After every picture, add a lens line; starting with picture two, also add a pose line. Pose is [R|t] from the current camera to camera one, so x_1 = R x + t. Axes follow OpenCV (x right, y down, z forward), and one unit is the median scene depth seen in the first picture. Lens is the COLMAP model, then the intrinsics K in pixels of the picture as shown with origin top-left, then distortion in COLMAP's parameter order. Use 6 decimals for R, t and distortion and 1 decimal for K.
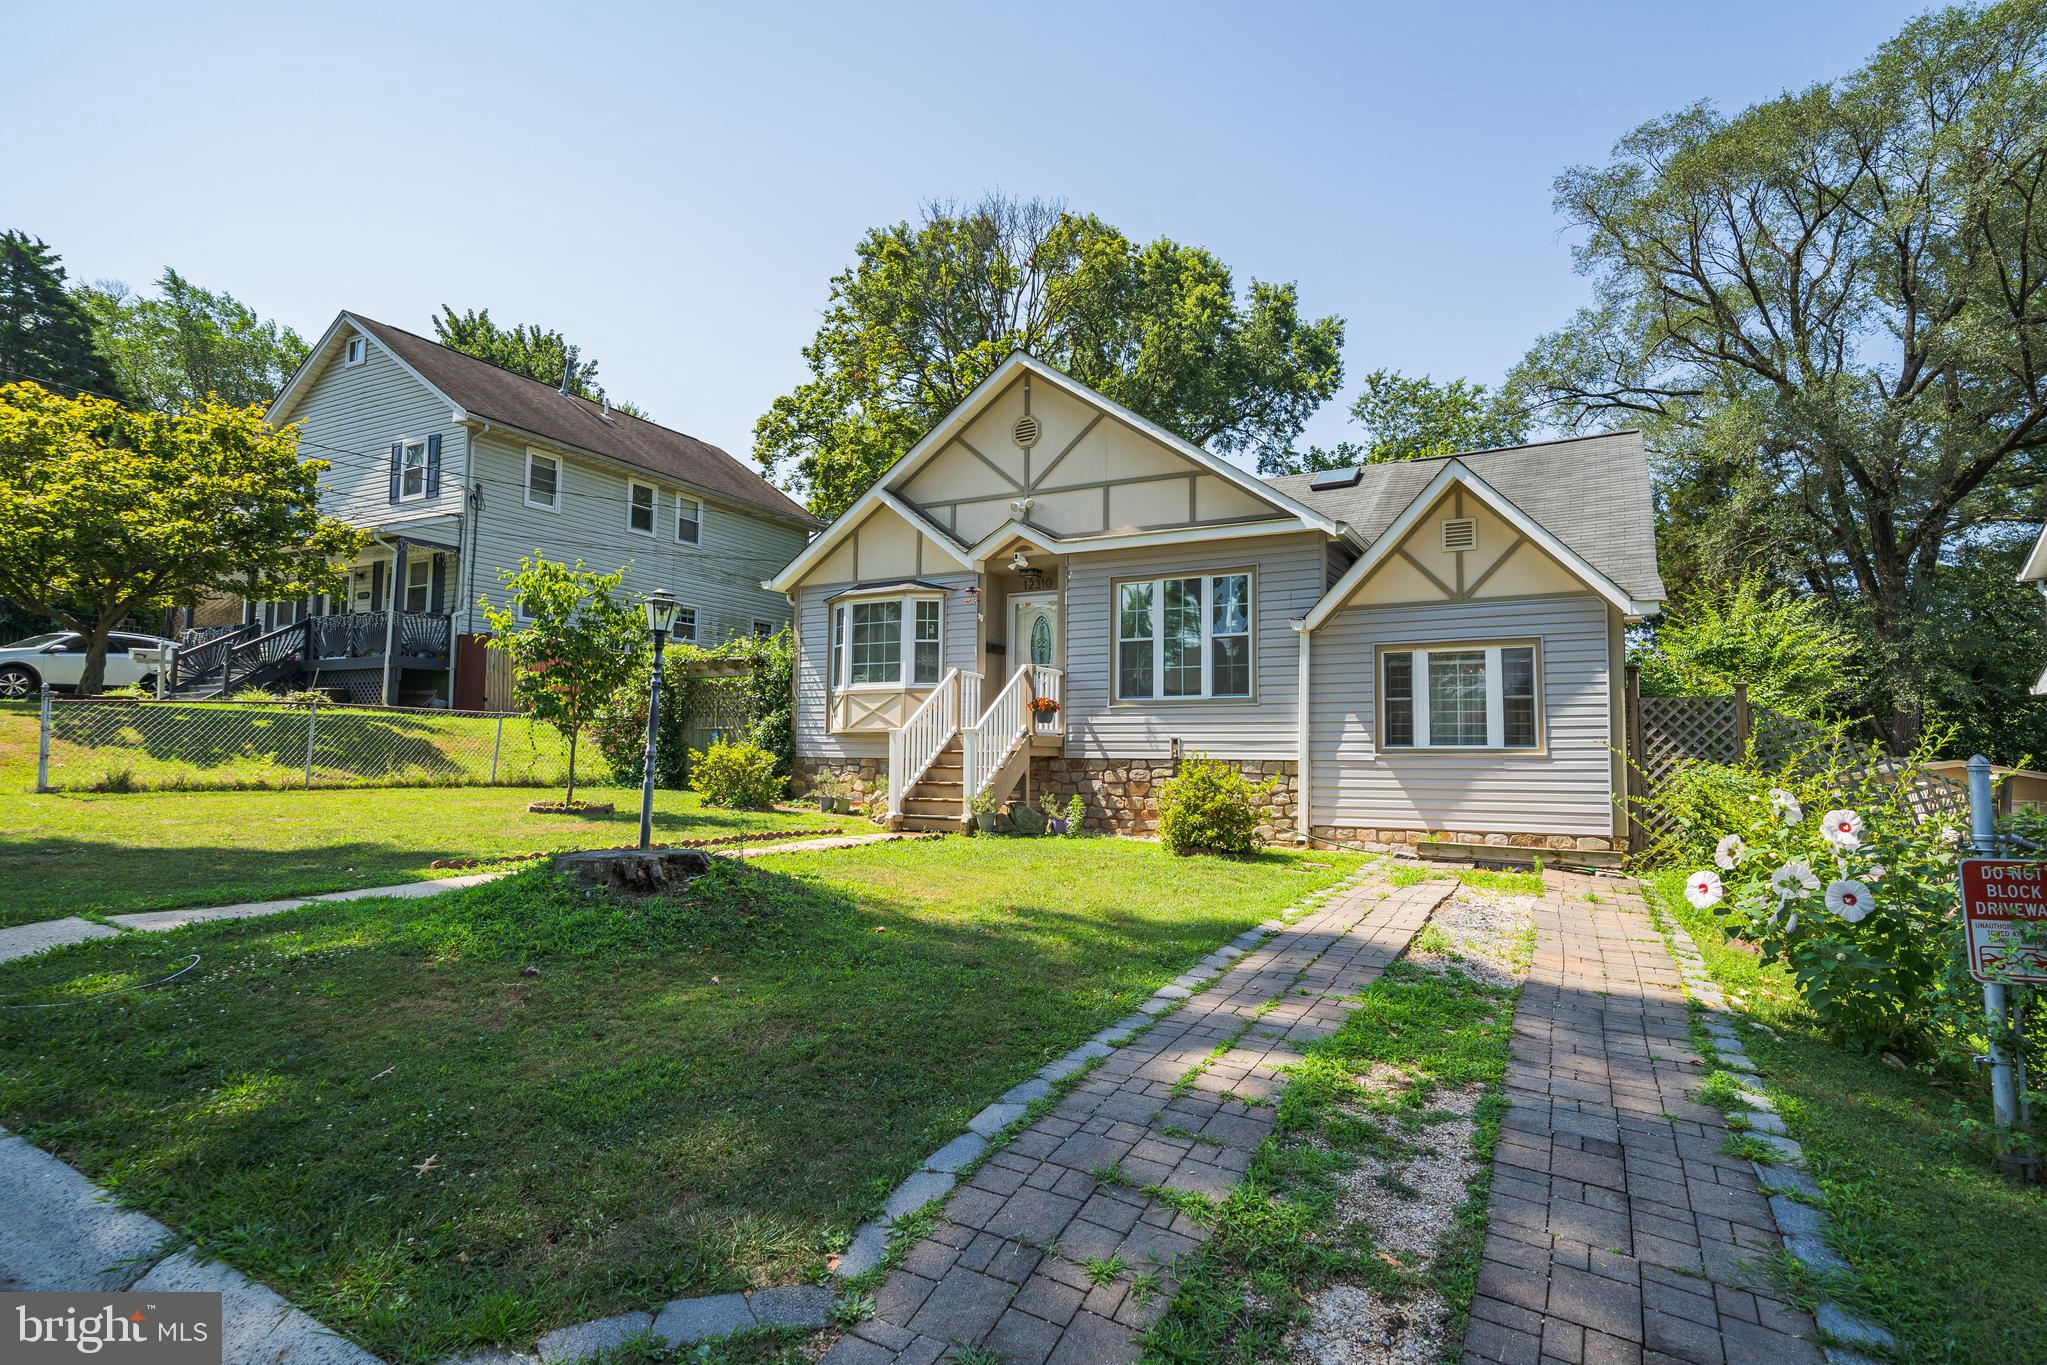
lens RADIAL K [[1081.6, 0, 1023.5], [0, 1081.6, 682.5], [0, 0, 1]] dist [0.012012, -0.000106]
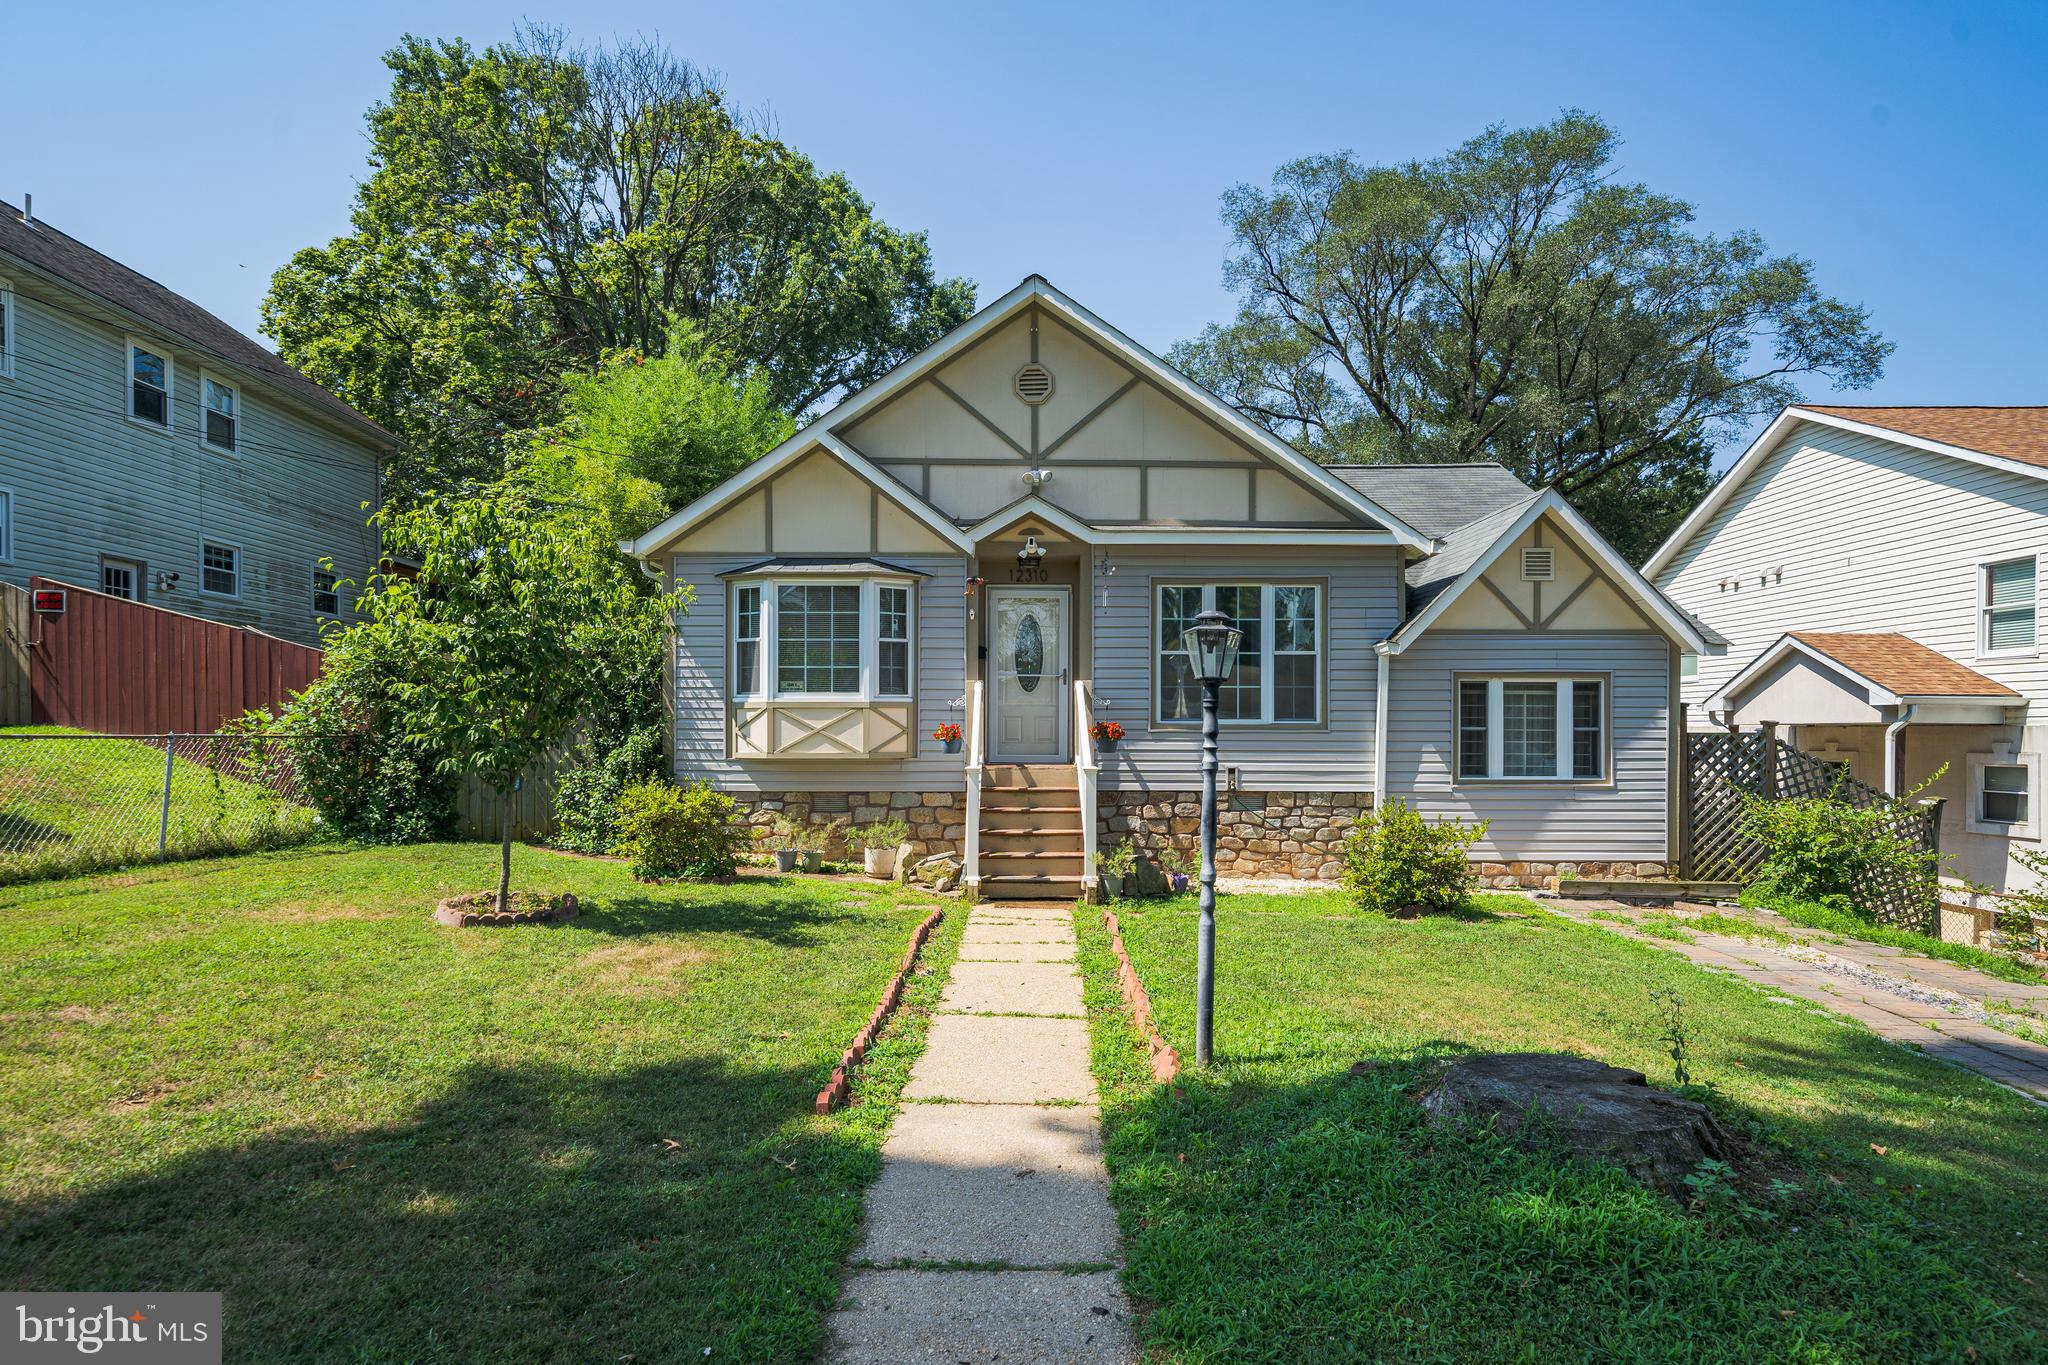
lens RADIAL K [[1094.5, 0, 1016.7], [0, 1094.5, 741.2], [0, 0, 1]] dist [0.012247, -0.001197]
pose [[0.872351, -0.012564, 0.488718, -0.443038], [-0.030245, 0.996368, 0.079601, -0.035396], [-0.487943, -0.084221, 0.868803, 0.304264]]
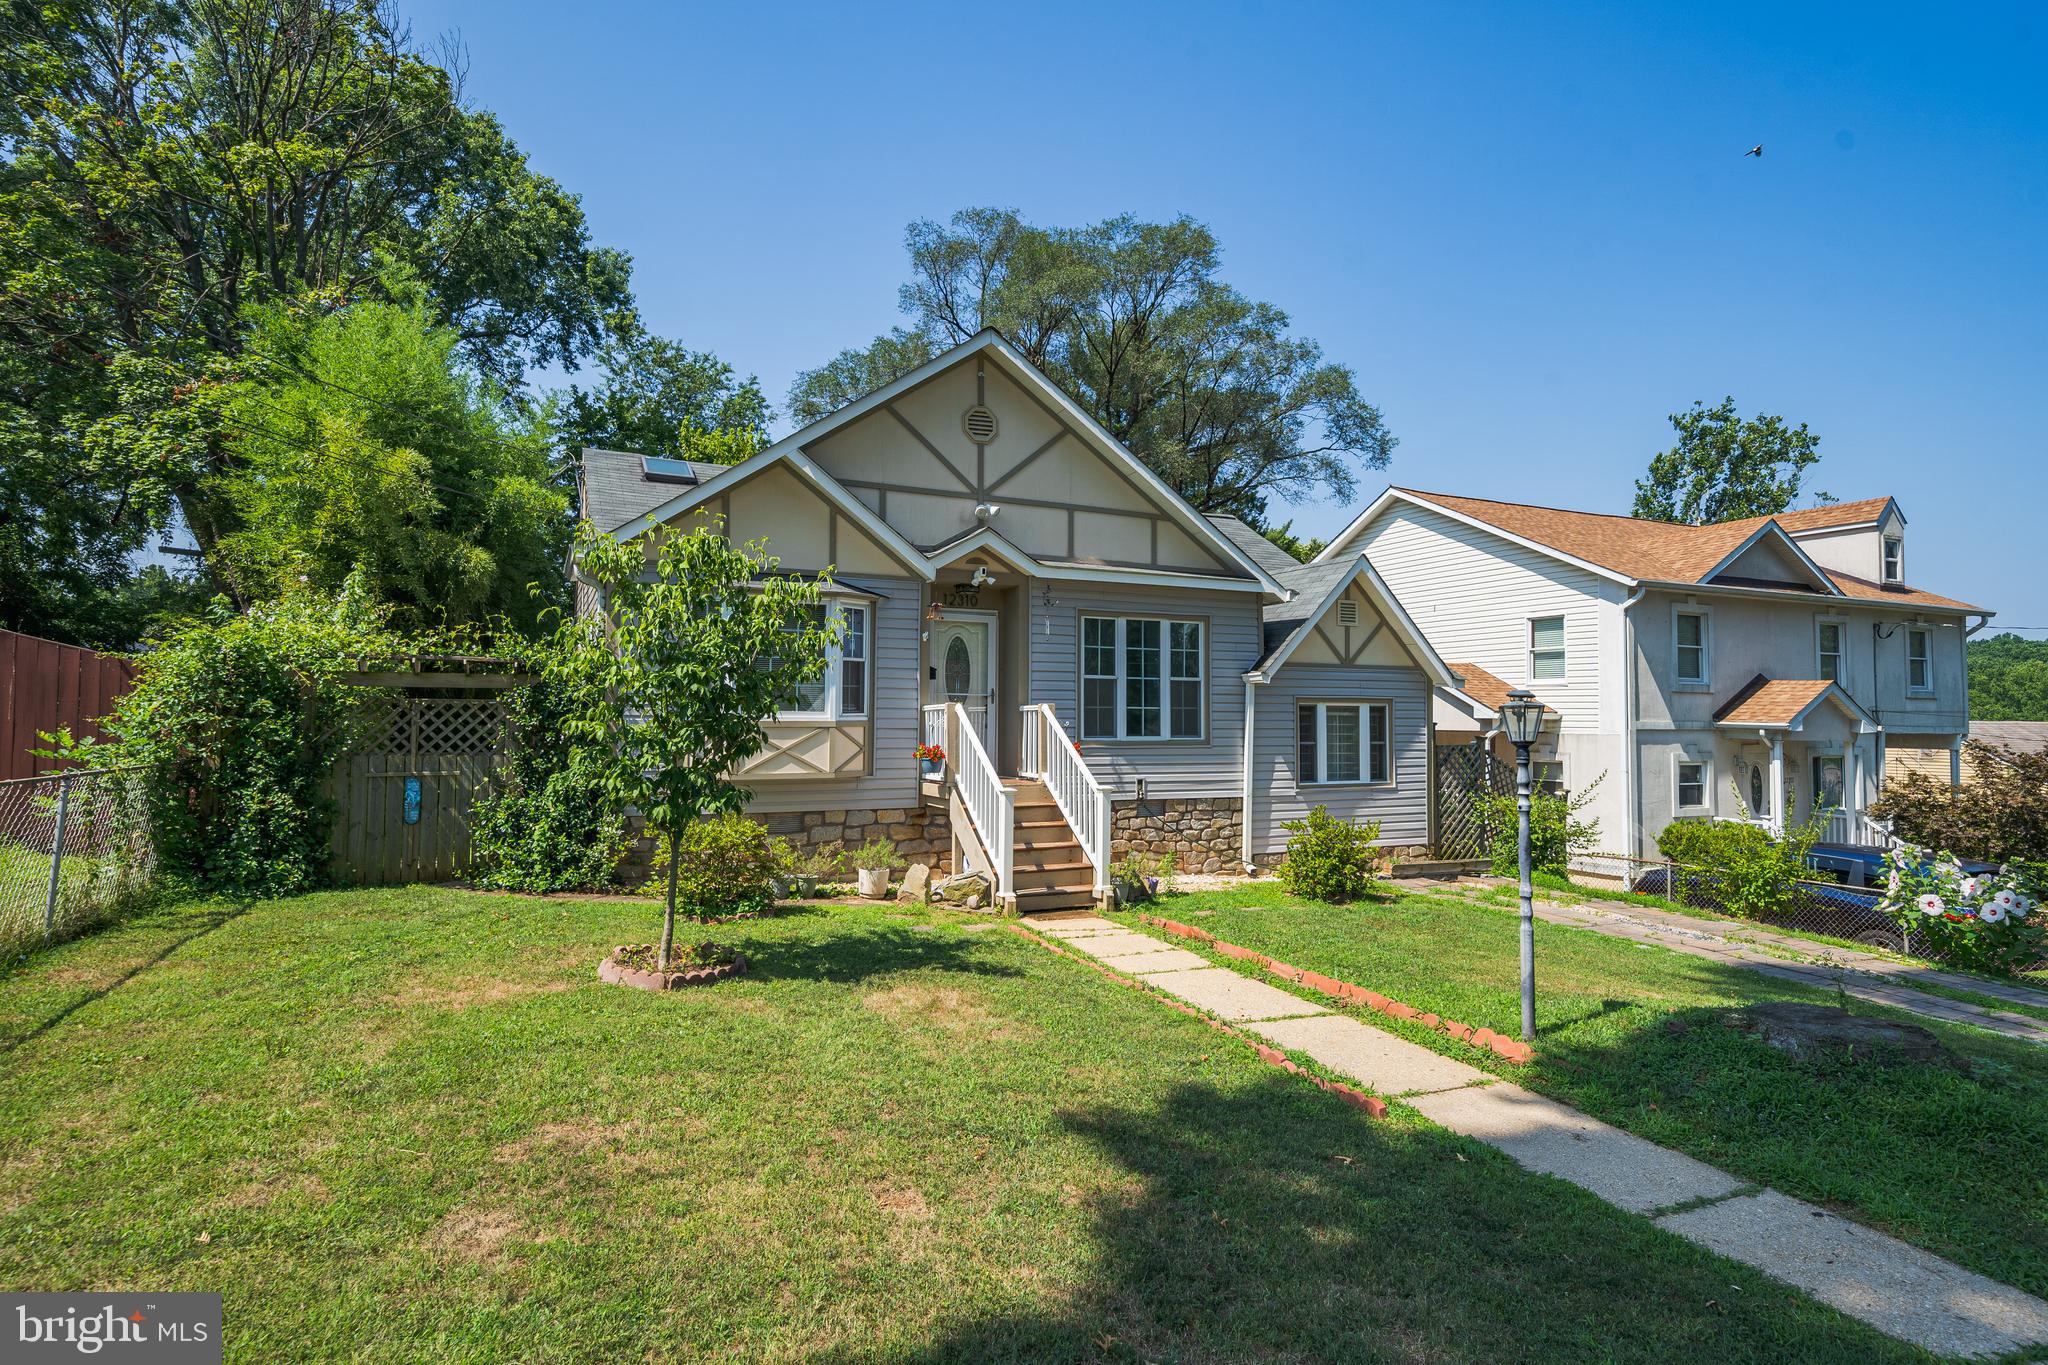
lens RADIAL K [[1082.2, 0, 1024.0], [0, 1082.2, 682.5], [0, 0, 1]] dist [0.012012, -0.000106]
pose [[0.582849, 0.018671, 0.812366, -0.730313], [-0.062153, 0.997832, 0.021659, -0.052331], [-0.810200, -0.063115, 0.582746, 0.497391]]
